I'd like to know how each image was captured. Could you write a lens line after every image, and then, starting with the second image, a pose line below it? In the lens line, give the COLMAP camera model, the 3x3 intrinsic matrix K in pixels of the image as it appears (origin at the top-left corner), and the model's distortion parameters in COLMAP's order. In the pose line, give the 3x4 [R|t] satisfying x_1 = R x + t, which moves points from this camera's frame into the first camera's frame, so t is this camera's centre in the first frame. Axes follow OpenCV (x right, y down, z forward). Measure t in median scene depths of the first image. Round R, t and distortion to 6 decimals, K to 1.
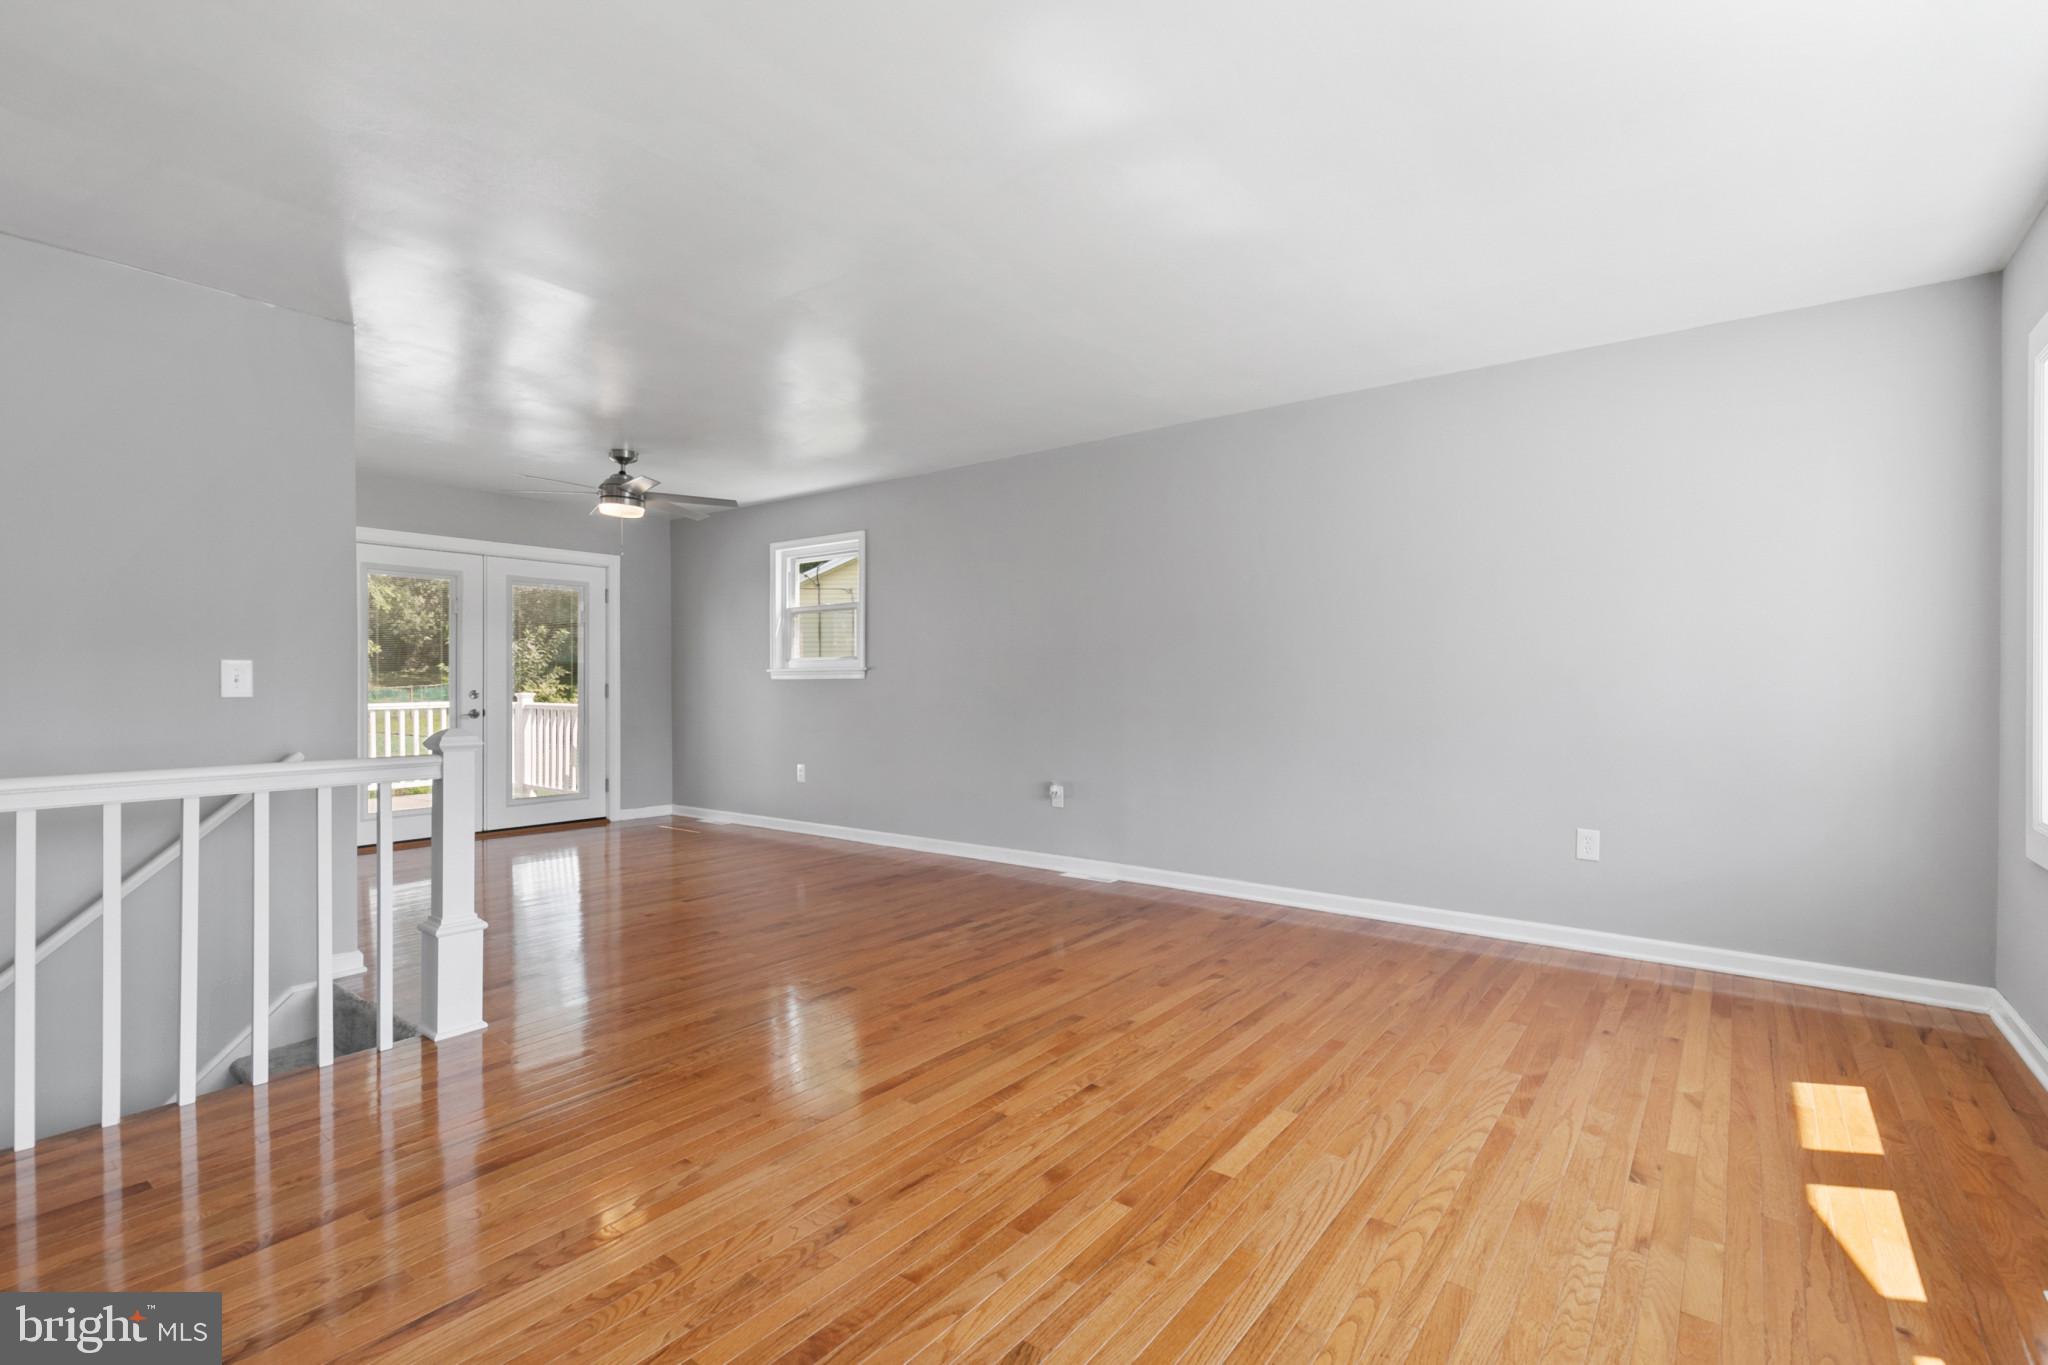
lens RADIAL K [[937.8, 0, 1027.0], [0, 937.8, 689.6], [0, 0, 1]] dist [0.010644, -0.000148]
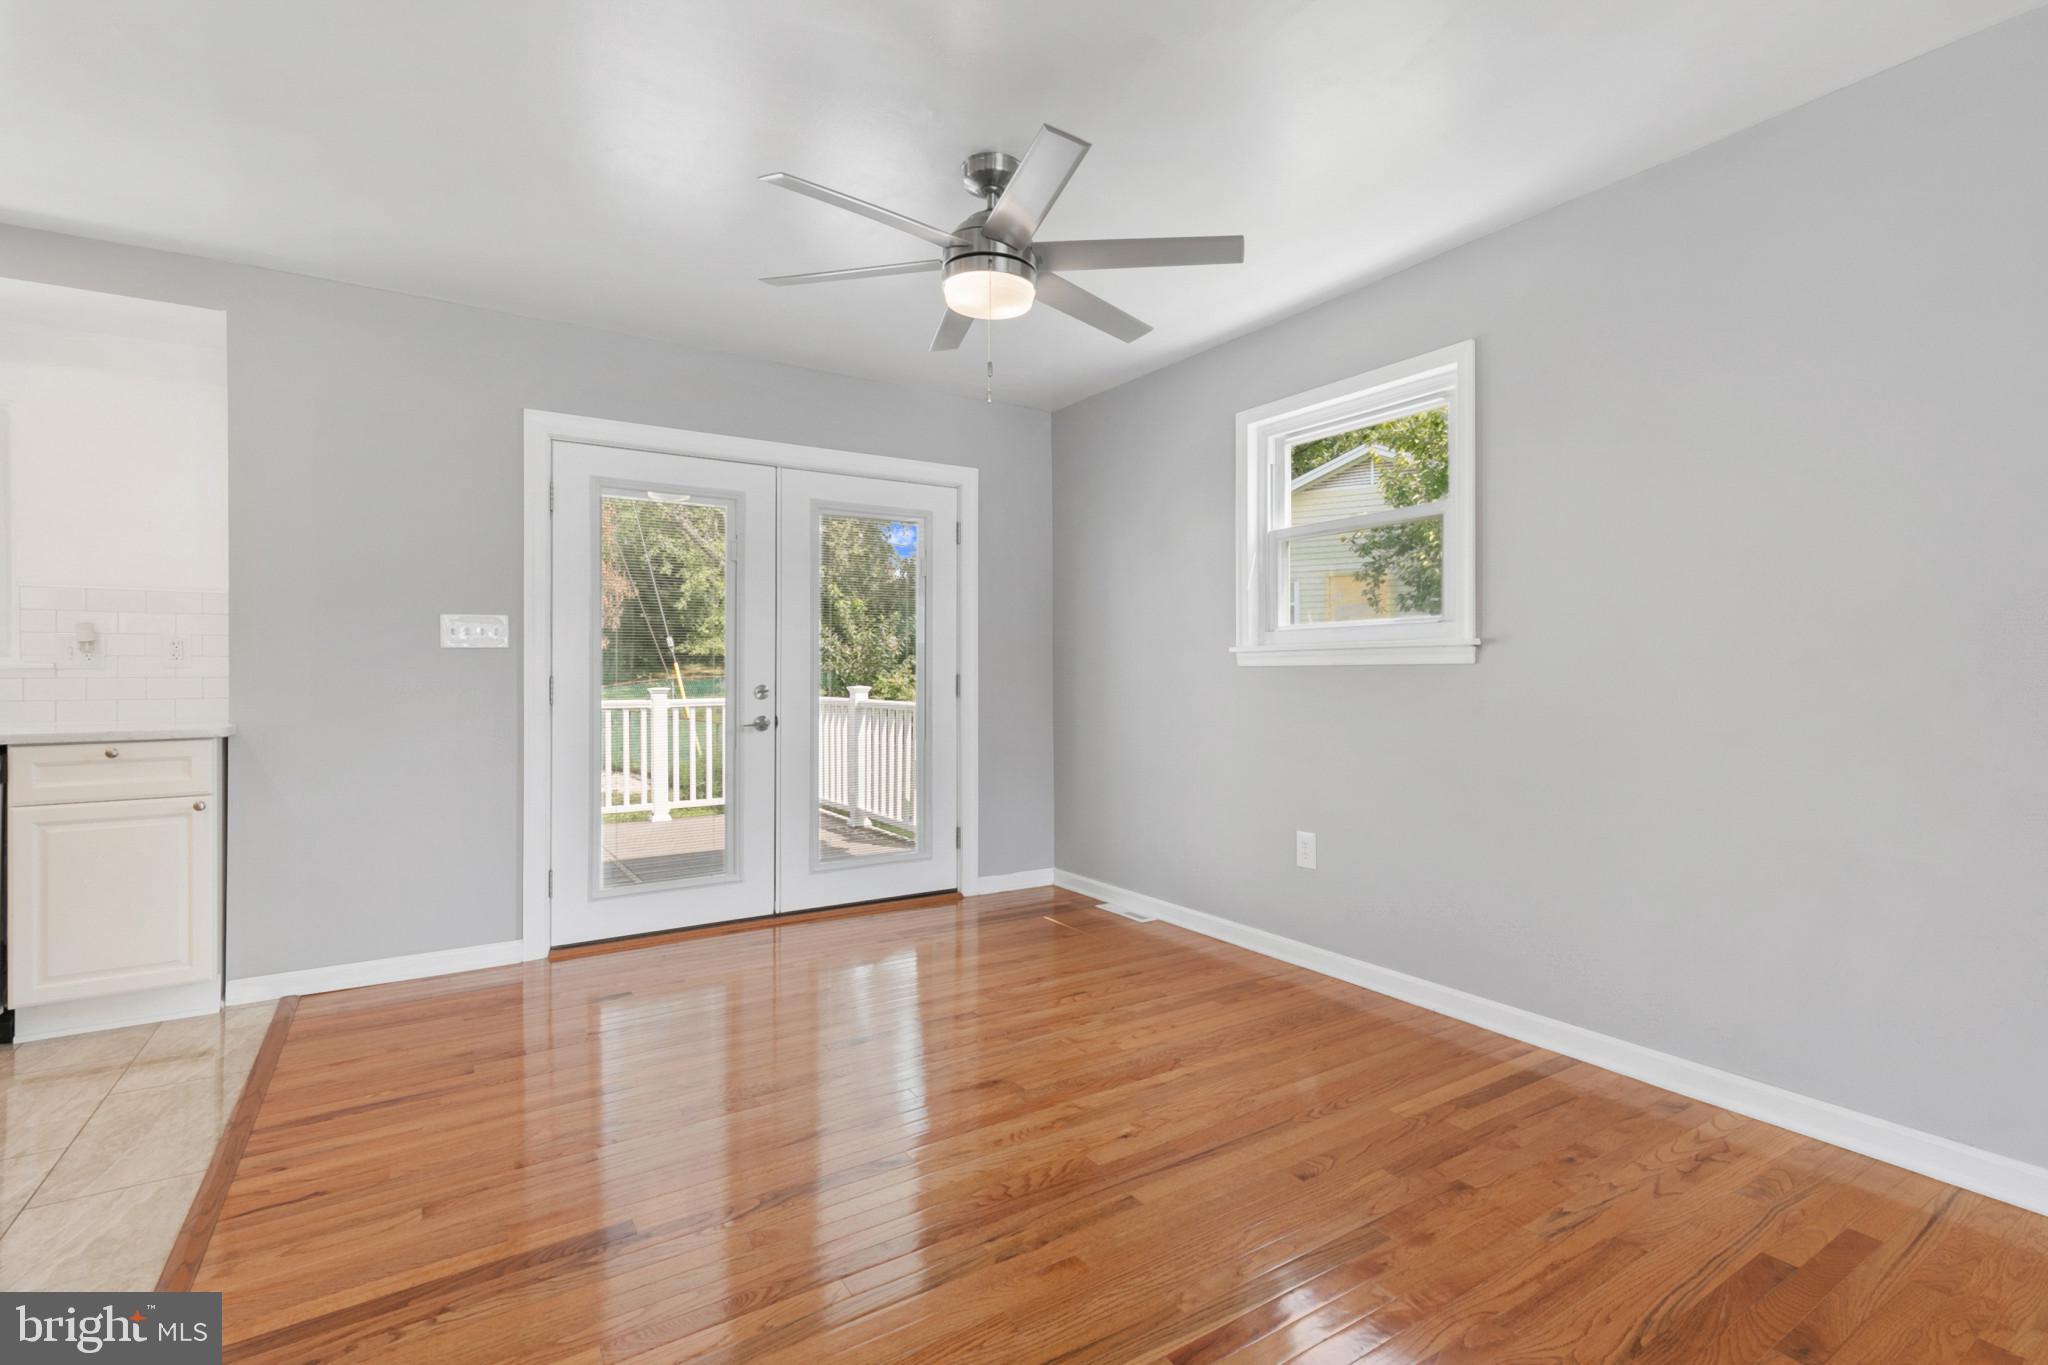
lens RADIAL K [[937.8, 0, 1027.0], [0, 937.8, 689.6], [0, 0, 1]] dist [0.010644, -0.000148]
pose [[0.940471, 0.005844, -0.339823, -0.202563], [-0.002005, 0.999930, 0.011647, -0.003707], [0.339868, -0.010272, 0.940417, 0.452216]]
